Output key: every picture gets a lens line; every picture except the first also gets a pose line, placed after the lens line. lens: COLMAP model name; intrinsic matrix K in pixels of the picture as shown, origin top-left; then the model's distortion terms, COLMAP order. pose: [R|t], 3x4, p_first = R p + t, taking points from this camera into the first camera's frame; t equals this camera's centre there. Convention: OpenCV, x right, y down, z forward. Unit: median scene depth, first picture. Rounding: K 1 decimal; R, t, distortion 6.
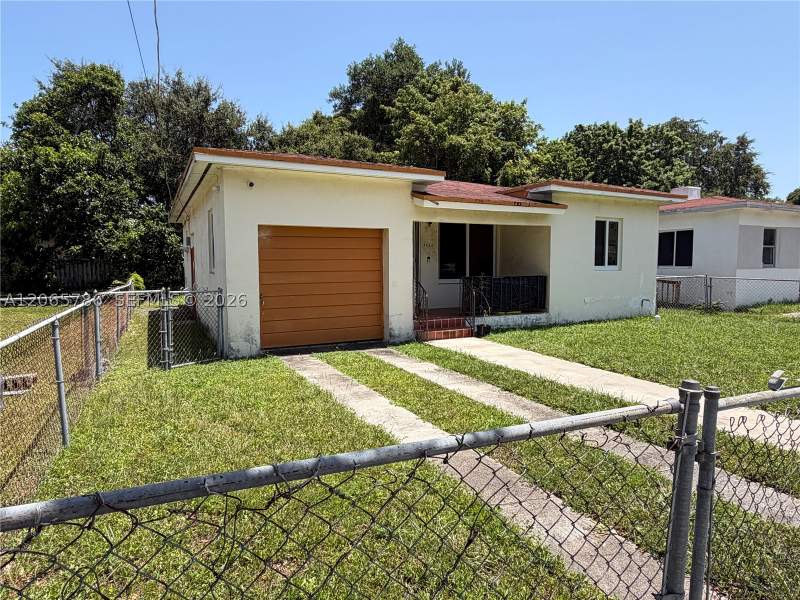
lens RADIAL K [[491.7, 0, 398.9], [0, 491.7, 300.2], [0, 0, 1]] dist [-0.010746, -0.001259]
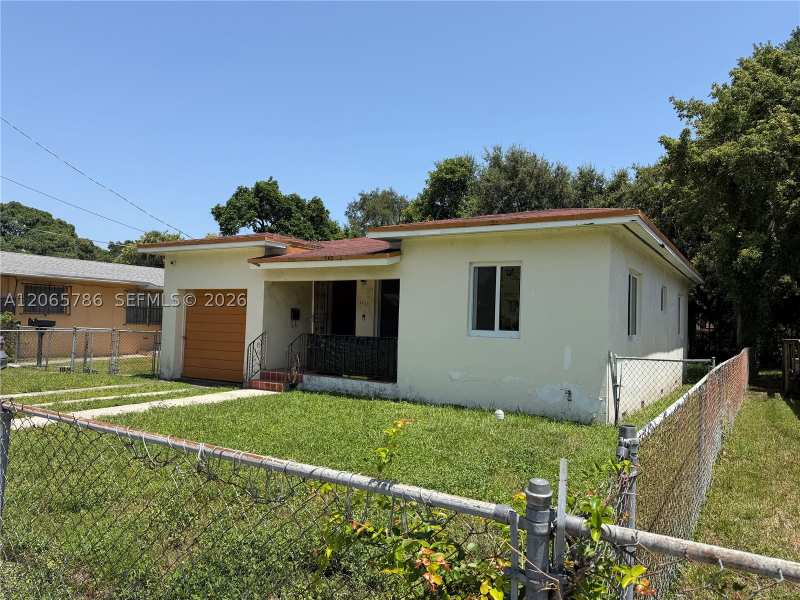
lens RADIAL K [[567.8, 0, 400.1], [0, 567.8, 300.5], [0, 0, 1]] dist [0.004480, 0.000109]
pose [[0.518957, -0.014667, -0.854674, 1.108759], [-0.097299, 0.992341, -0.076110, -0.040433], [0.849245, 0.122656, 0.513555, 0.502760]]
